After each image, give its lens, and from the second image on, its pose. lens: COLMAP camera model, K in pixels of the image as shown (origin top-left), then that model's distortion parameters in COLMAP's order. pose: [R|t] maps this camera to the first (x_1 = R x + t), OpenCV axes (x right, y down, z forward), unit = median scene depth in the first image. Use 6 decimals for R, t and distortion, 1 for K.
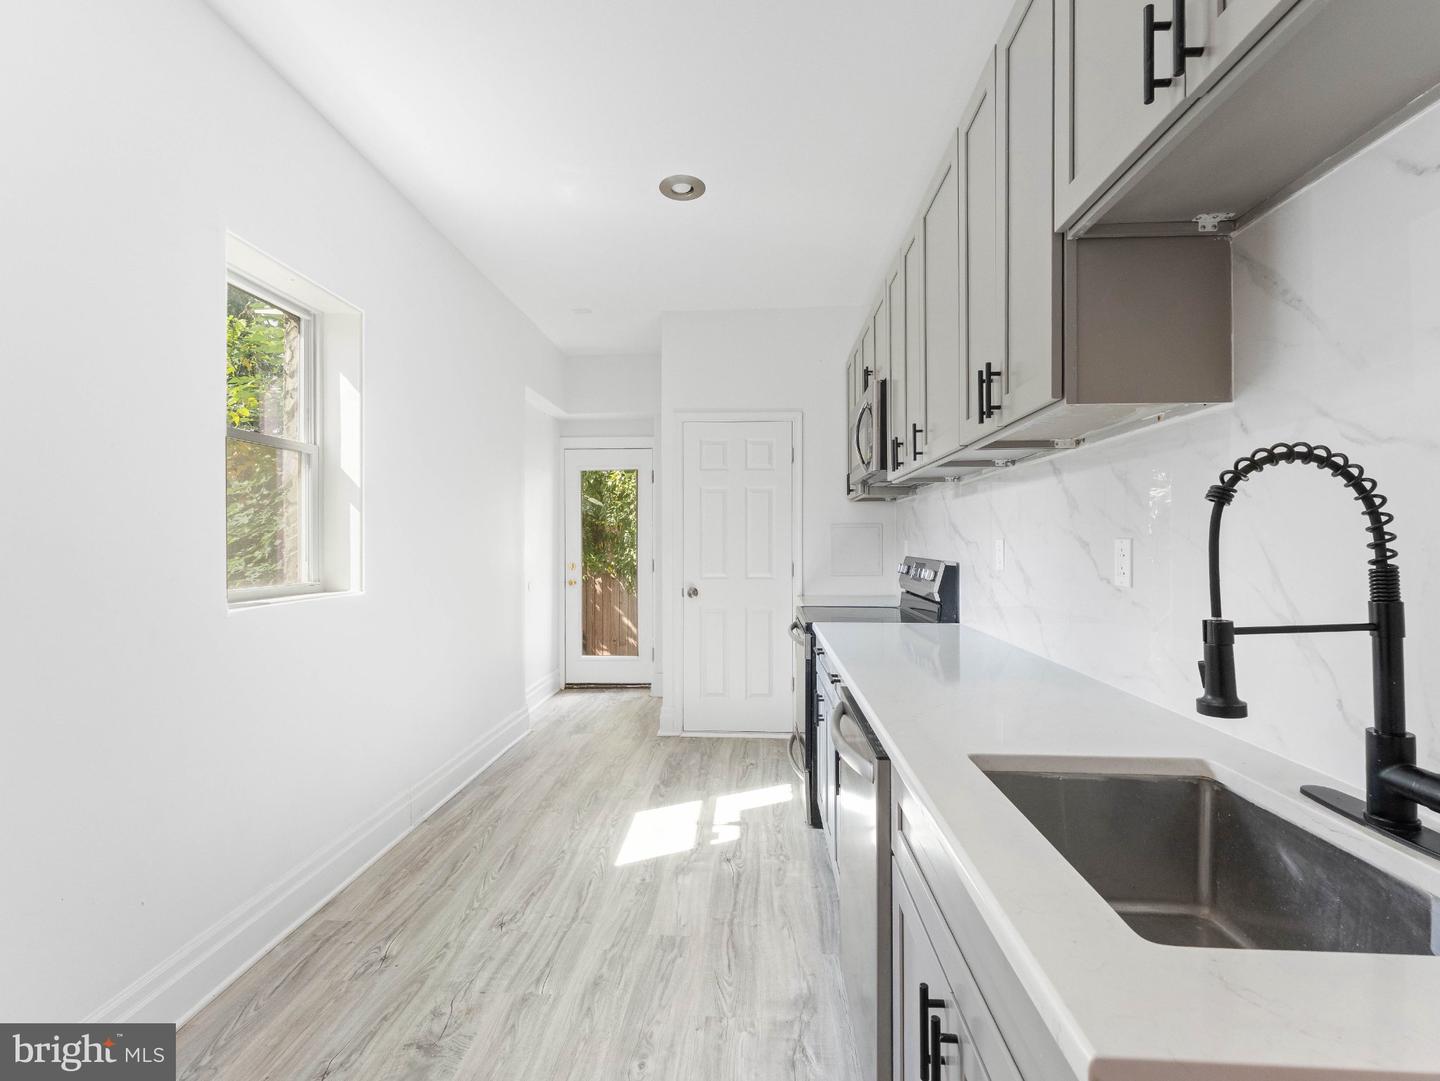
lens RADIAL K [[654.8, 0, 712.9], [0, 654.8, 536.6], [0, 0, 1]] dist [0.004121, -0.002305]
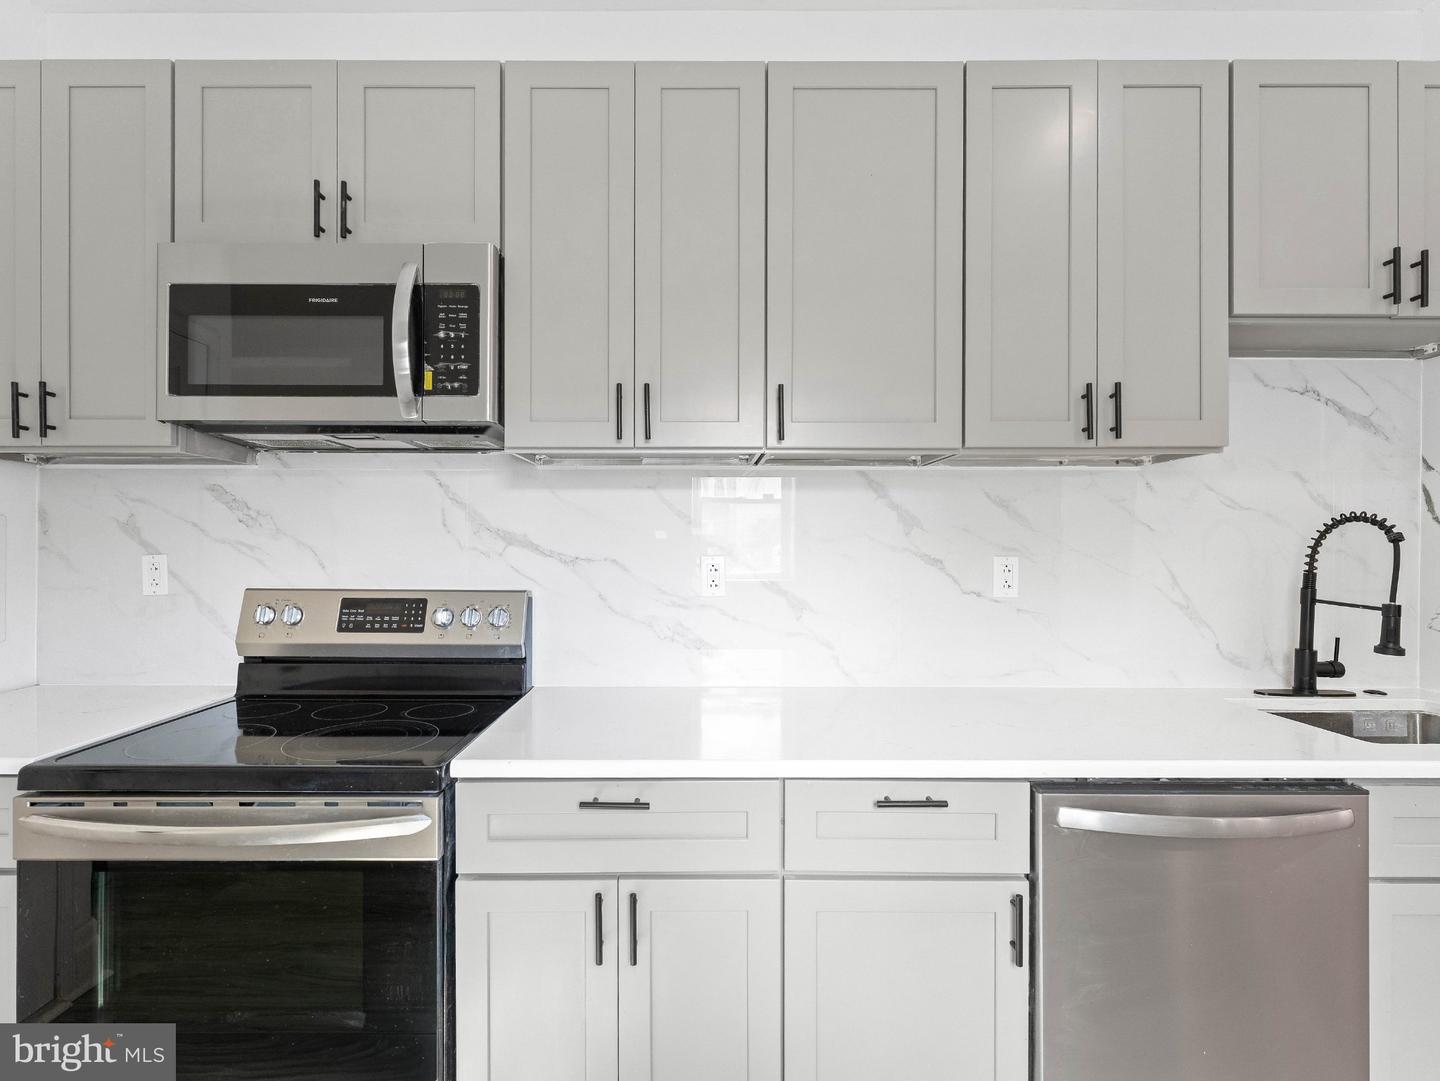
lens RADIAL K [[694.2, 0, 711.9], [0, 694.2, 536.7], [0, 0, 1]] dist [0.003040, 0.001244]
pose [[-0.076684, 0.007361, 0.997028, -0.445996], [-0.008000, 0.999936, -0.007998, -0.014213], [-0.997023, -0.008590, -0.076620, 1.284030]]
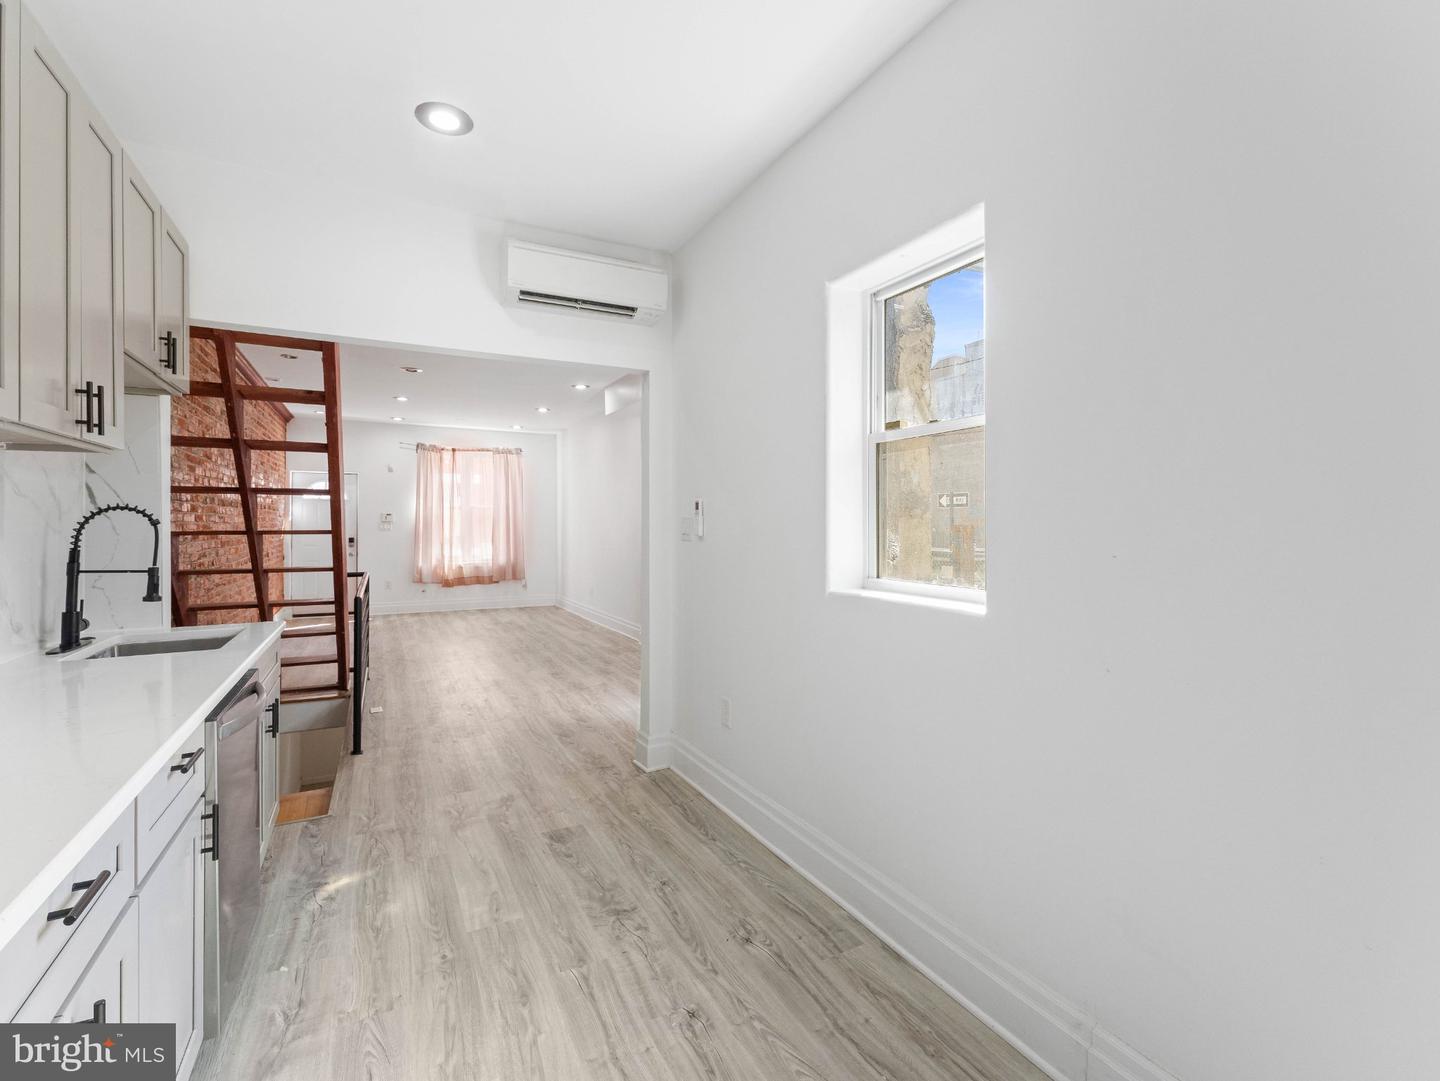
lens RADIAL K [[654.8, 0, 719.0], [0, 654.8, 523.2], [0, 0, 1]] dist [0.004121, -0.002305]
pose [[-0.849811, 0.003172, -0.527078, 0.083918], [0.007326, 0.999956, -0.005795, -0.010761], [0.527037, -0.008786, -0.849797, 1.922441]]
